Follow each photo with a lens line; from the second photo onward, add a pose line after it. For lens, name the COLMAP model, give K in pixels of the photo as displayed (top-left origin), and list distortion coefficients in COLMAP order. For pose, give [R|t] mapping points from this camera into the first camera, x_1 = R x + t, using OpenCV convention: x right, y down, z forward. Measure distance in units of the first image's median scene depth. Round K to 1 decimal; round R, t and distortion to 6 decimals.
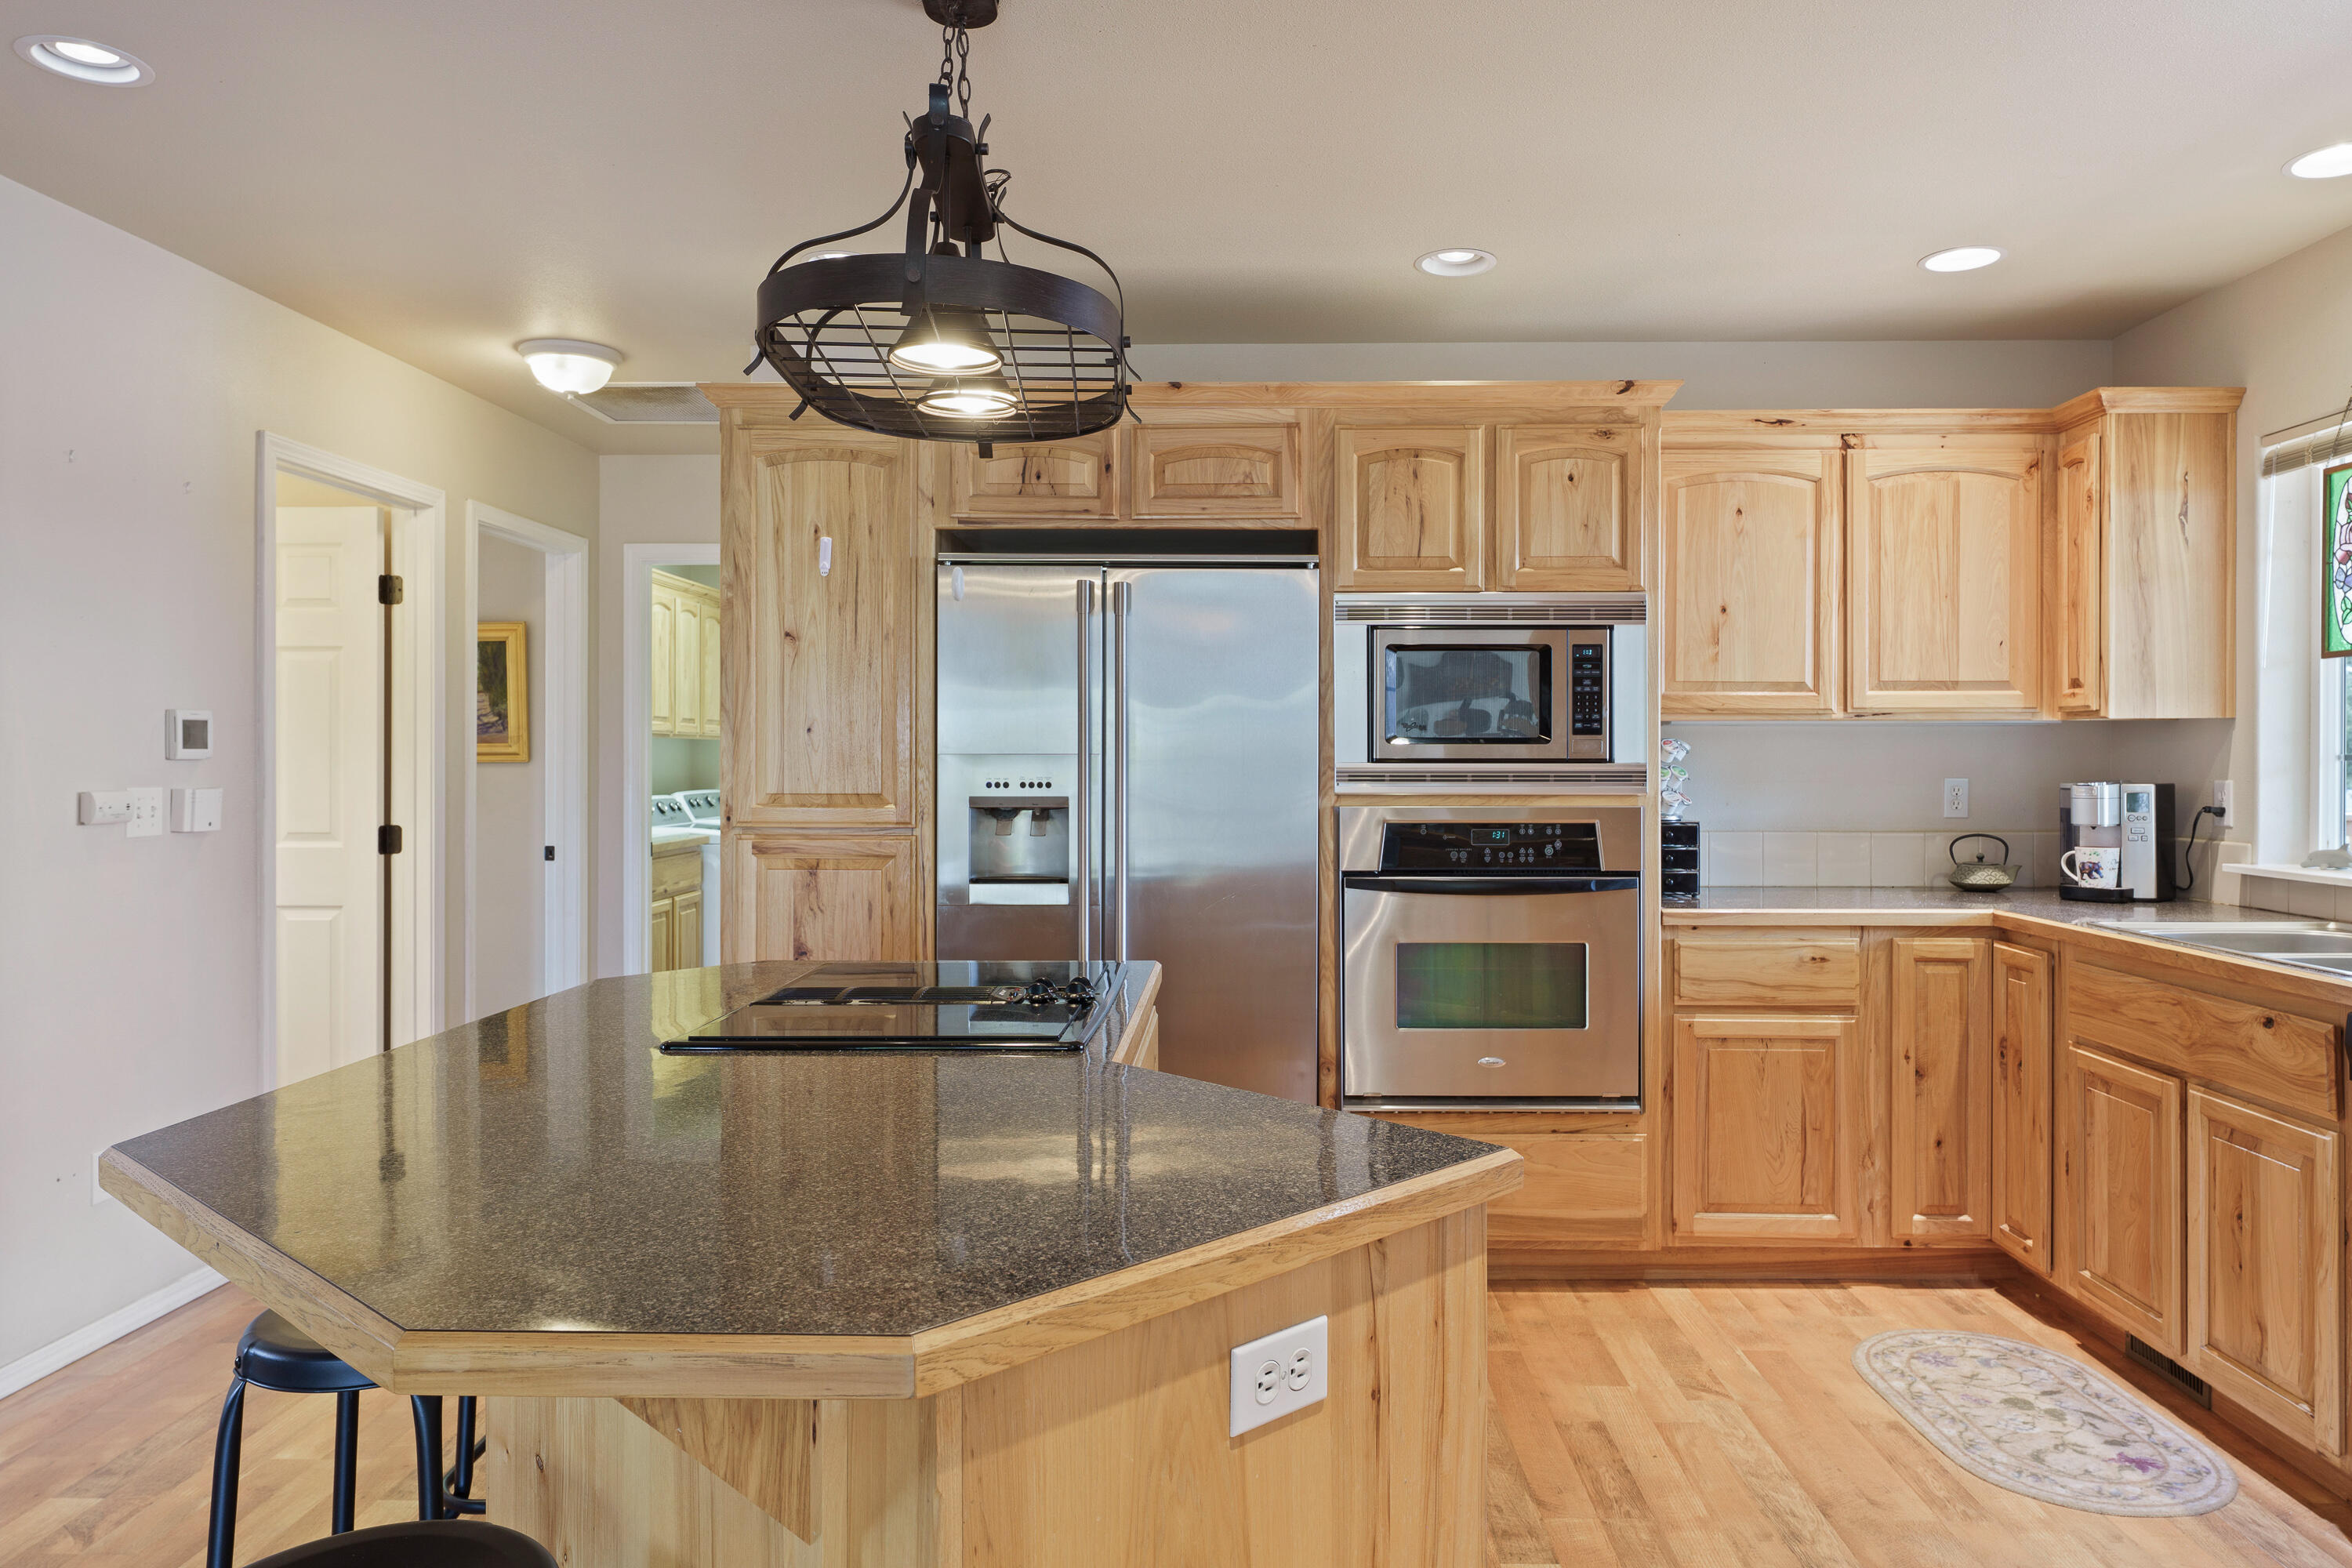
lens RADIAL K [[1479.7, 0, 1175.4], [0, 1479.7, 779.5], [0, 0, 1]] dist [0.002181, 0.000272]
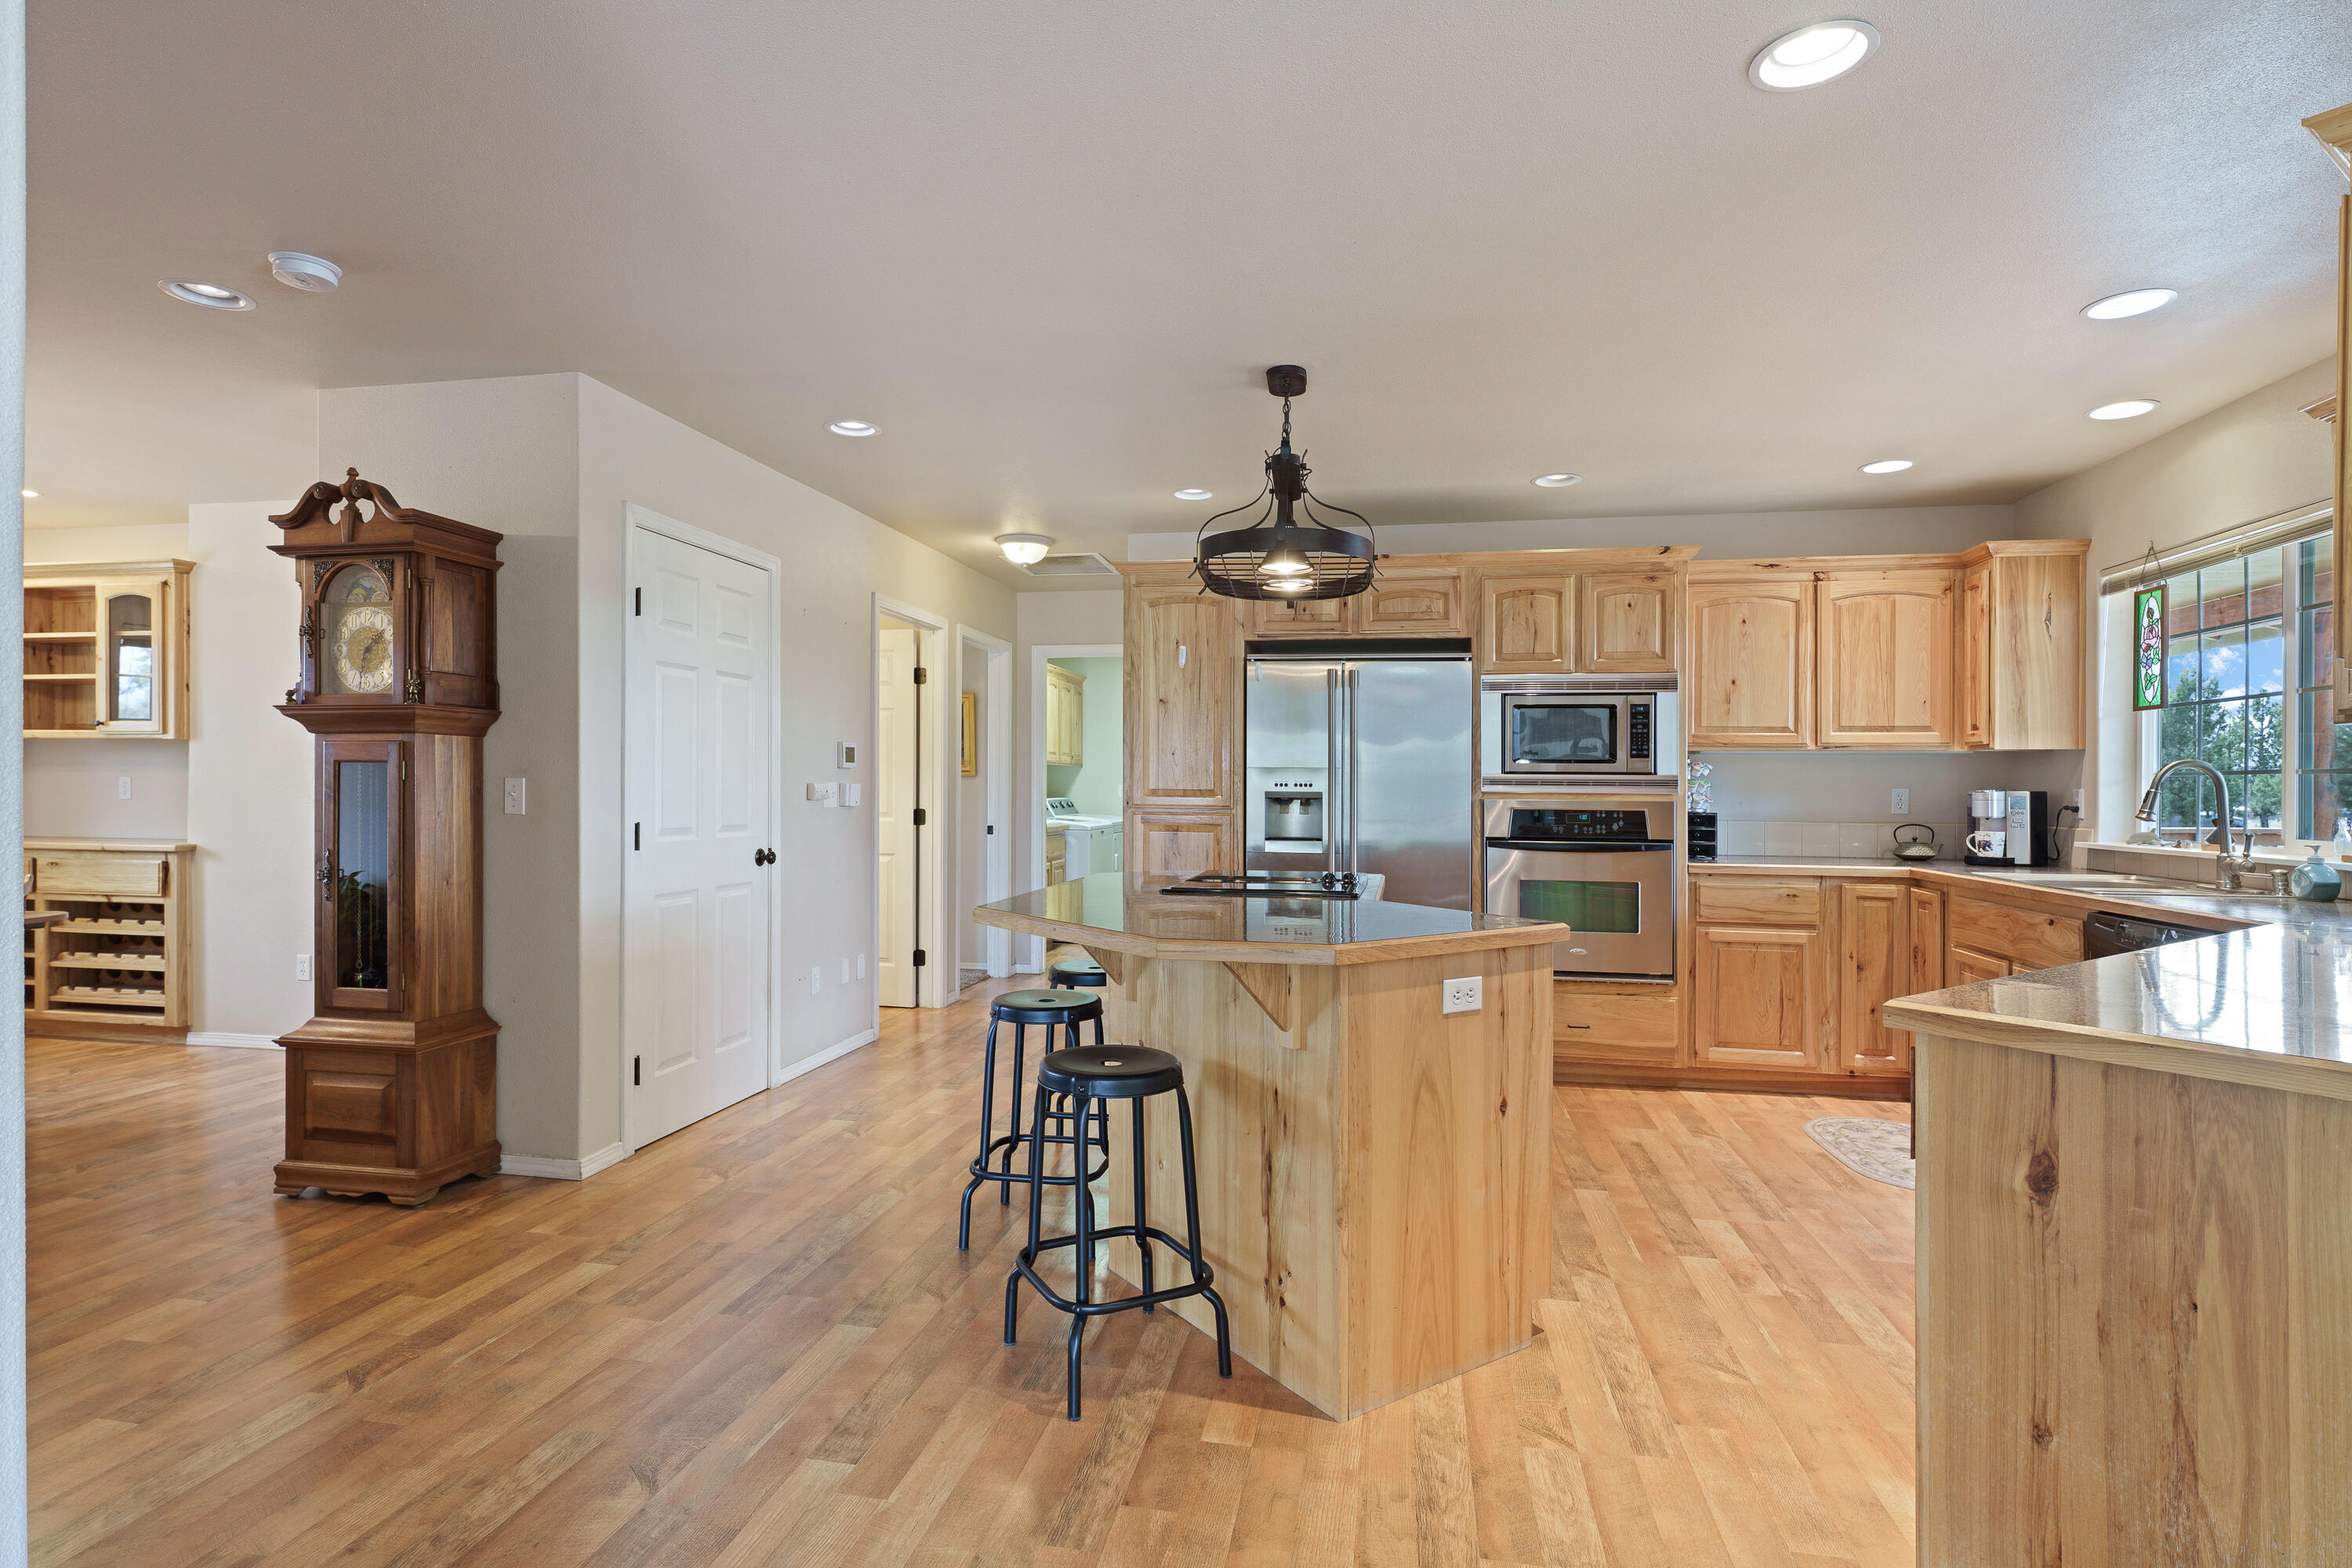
lens RADIAL K [[1156.3, 0, 1087.7], [0, 1156.3, 763.3], [0, 0, 1]] dist [-0.003403, 0.000081]
pose [[0.976458, 0.006134, -0.215621, -0.049543], [-0.014478, 0.999205, -0.037140, 0.033211], [0.215222, 0.039387, 0.975771, -0.407950]]
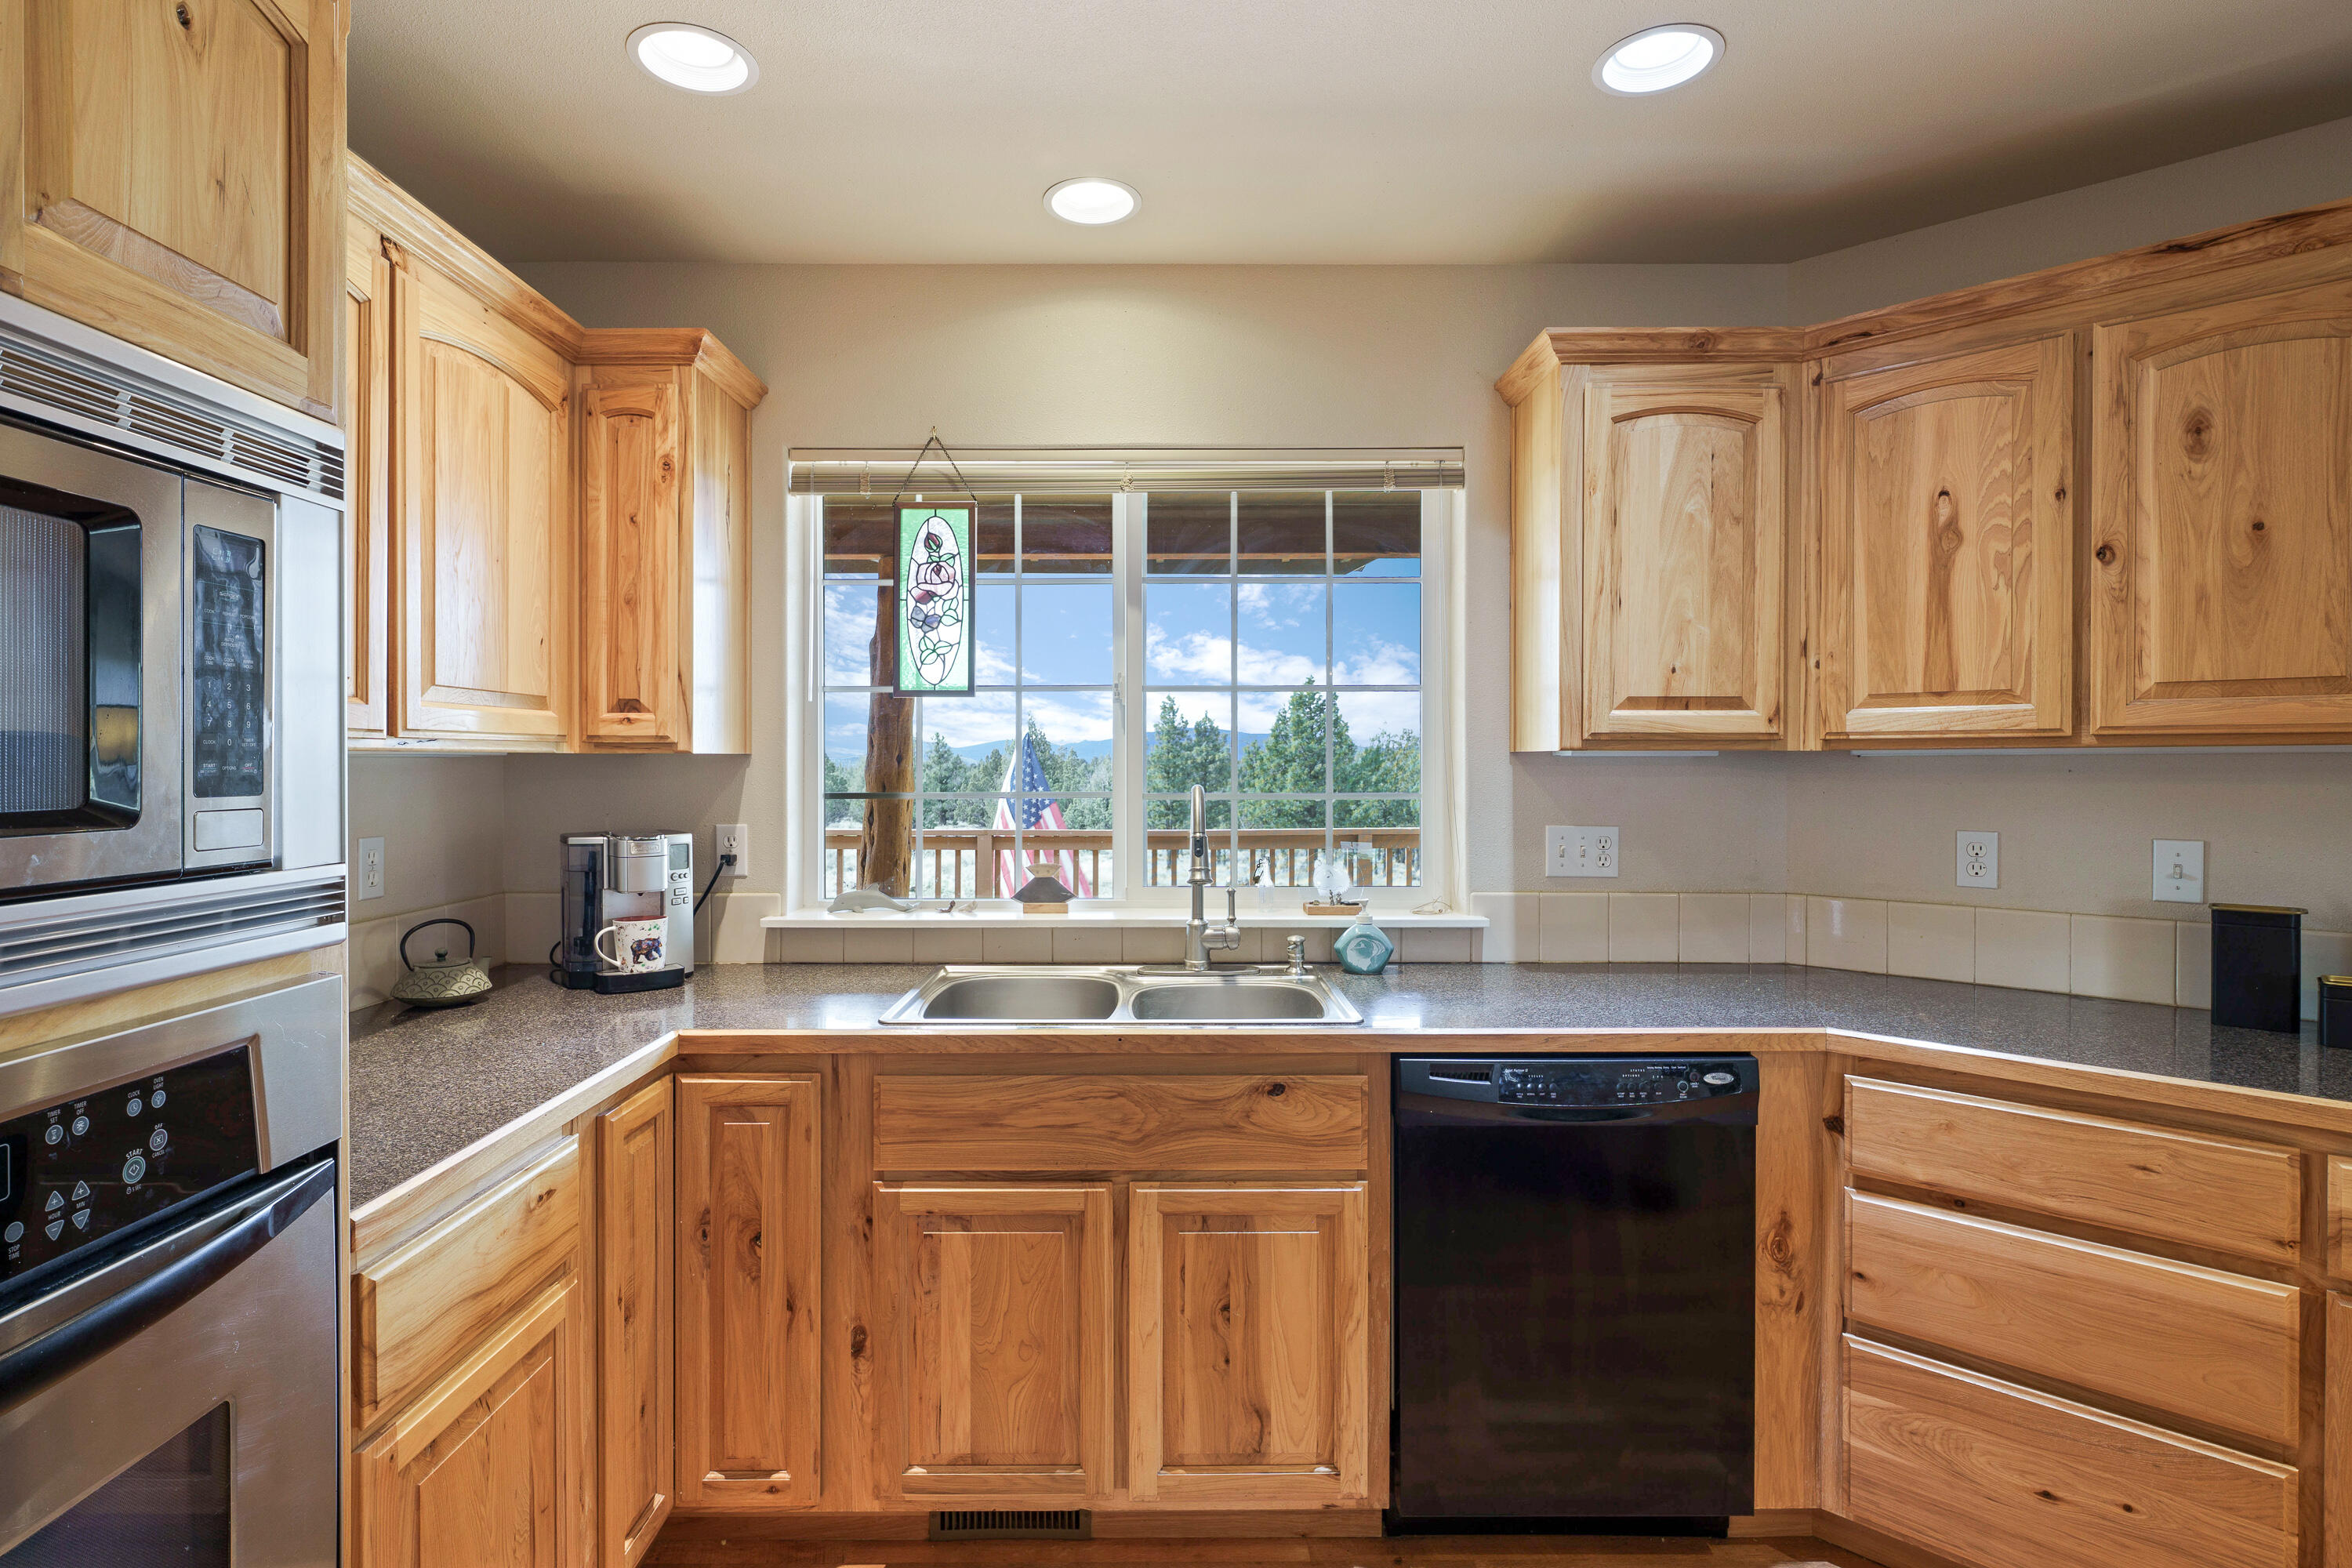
lens RADIAL K [[1175.7, 0, 1175.1], [0, 1175.7, 771.3], [0, 0, 1]] dist [-0.002355, -0.000552]
pose [[-0.047349, -0.009097, 0.998837, -0.004989], [0.017702, 0.999794, 0.009945, -0.034257], [-0.998722, 0.018152, -0.047178, 0.787896]]
